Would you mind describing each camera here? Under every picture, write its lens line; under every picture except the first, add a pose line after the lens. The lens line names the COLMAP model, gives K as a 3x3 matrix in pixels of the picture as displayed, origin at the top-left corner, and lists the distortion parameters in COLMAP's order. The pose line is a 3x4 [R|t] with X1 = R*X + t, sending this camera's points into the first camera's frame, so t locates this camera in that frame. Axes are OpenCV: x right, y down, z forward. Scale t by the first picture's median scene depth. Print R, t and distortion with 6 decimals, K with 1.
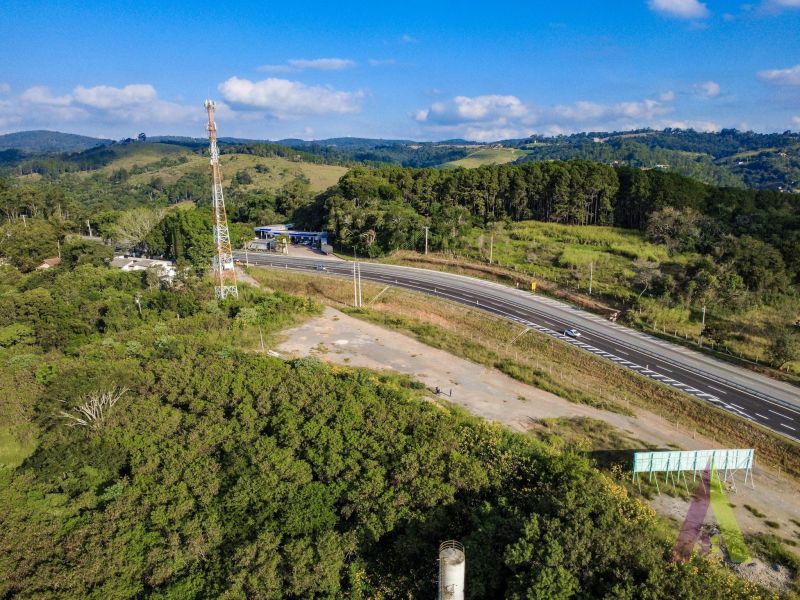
lens RADIAL K [[580.6, 0, 400.2], [0, 580.6, 302.8], [0, 0, 1]] dist [0.000018, 0.006572]
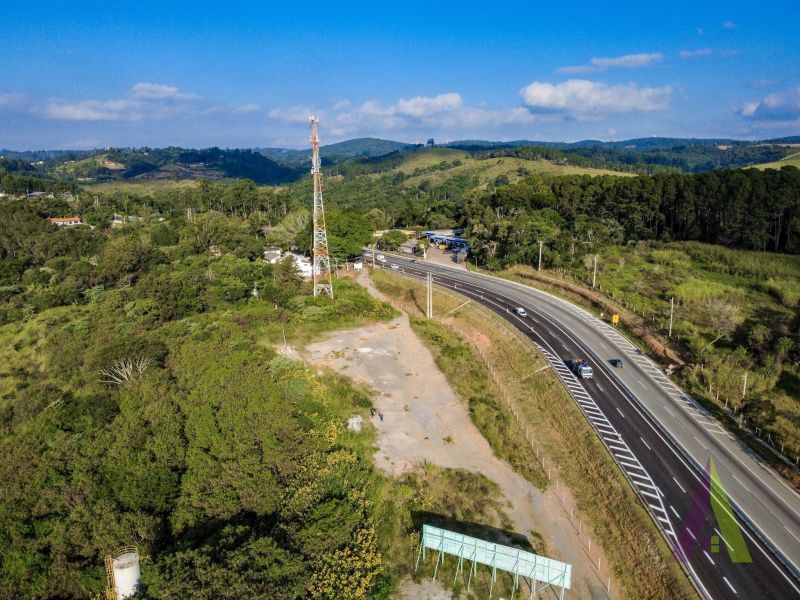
lens RADIAL K [[580.6, 0, 399.7], [0, 580.6, 299.4], [0, 0, 1]] dist [0.000018, 0.006572]
pose [[0.878063, 0.107046, -0.466418, 0.294976], [-0.111067, 0.993632, 0.018955, -0.032651], [0.465477, 0.035160, 0.884361, 0.087604]]
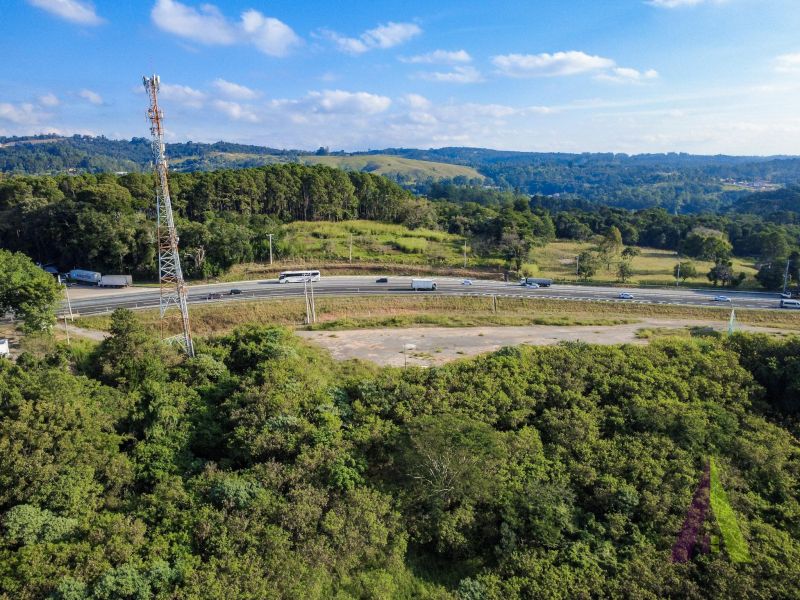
lens RADIAL K [[580.6, 0, 403.1], [0, 580.6, 296.4], [0, 0, 1]] dist [0.000018, 0.006572]
pose [[0.560574, -0.187562, 0.806584, -0.617777], [0.206529, 0.974900, 0.083164, -0.068392], [-0.801937, 0.119964, 0.585240, 0.304229]]
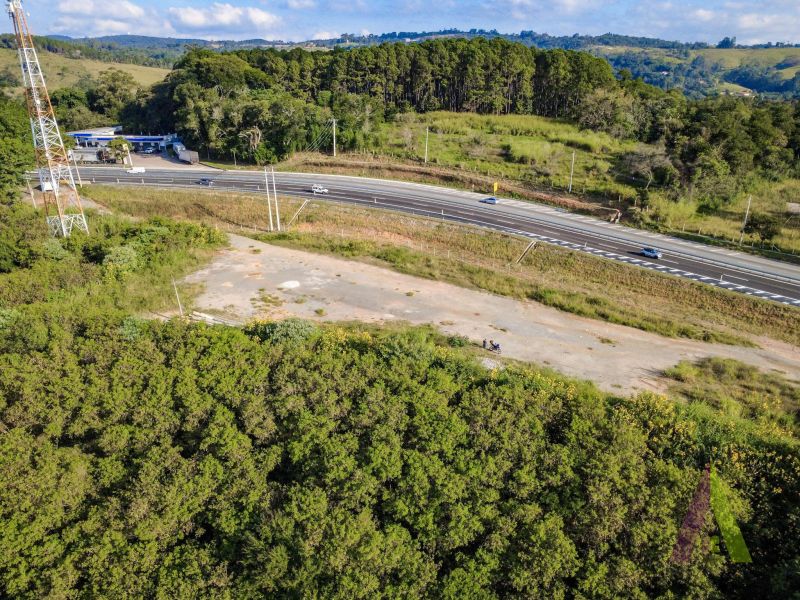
lens RADIAL K [[580.6, 0, 399.6], [0, 580.6, 300.5], [0, 0, 1]] dist [0.000018, 0.006572]
pose [[0.948974, -0.116566, 0.293020, -0.127768], [0.073153, 0.985201, 0.155006, -0.007039], [-0.306752, -0.125661, 0.943458, 0.224169]]
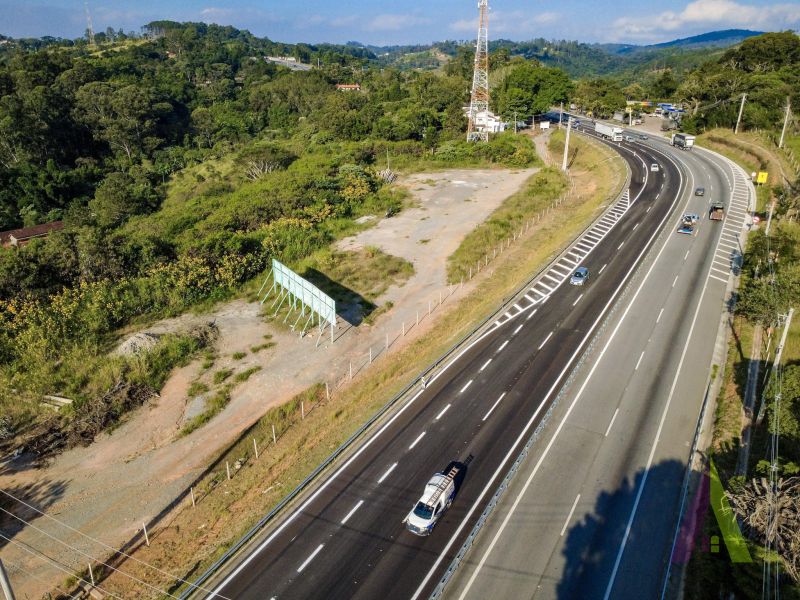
lens RADIAL K [[580.6, 0, 400.1], [0, 580.6, 301.2], [0, 0, 1]] dist [0.000018, 0.006572]
pose [[0.500606, 0.334004, -0.798646, 0.503481], [-0.215582, 0.941604, 0.258661, 0.017031], [0.838402, 0.042687, 0.543378, 0.270135]]
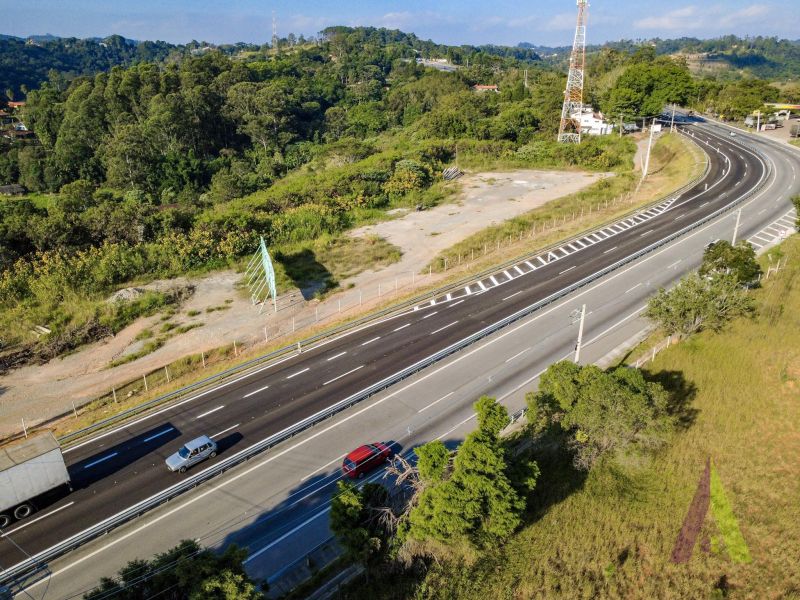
lens RADIAL K [[580.6, 0, 400.8], [0, 580.6, 303.7], [0, 0, 1]] dist [0.000018, 0.006572]
pose [[0.247784, 0.372100, -0.894508, 0.571682], [-0.233665, 0.918997, 0.317560, -0.005814], [0.940215, 0.130329, 0.314659, 0.370612]]
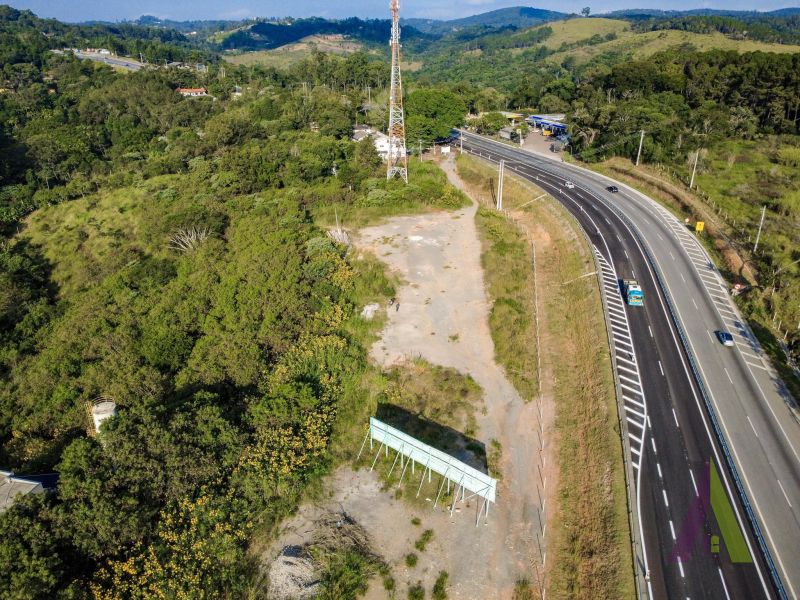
lens RADIAL K [[580.6, 0, 399.9], [0, 580.6, 299.3], [0, 0, 1]] dist [0.000018, 0.006572]
pose [[0.738464, 0.281936, -0.612522, 0.363869], [-0.165046, 0.956336, 0.241208, -0.047224], [0.653782, -0.077029, 0.752752, 0.160876]]
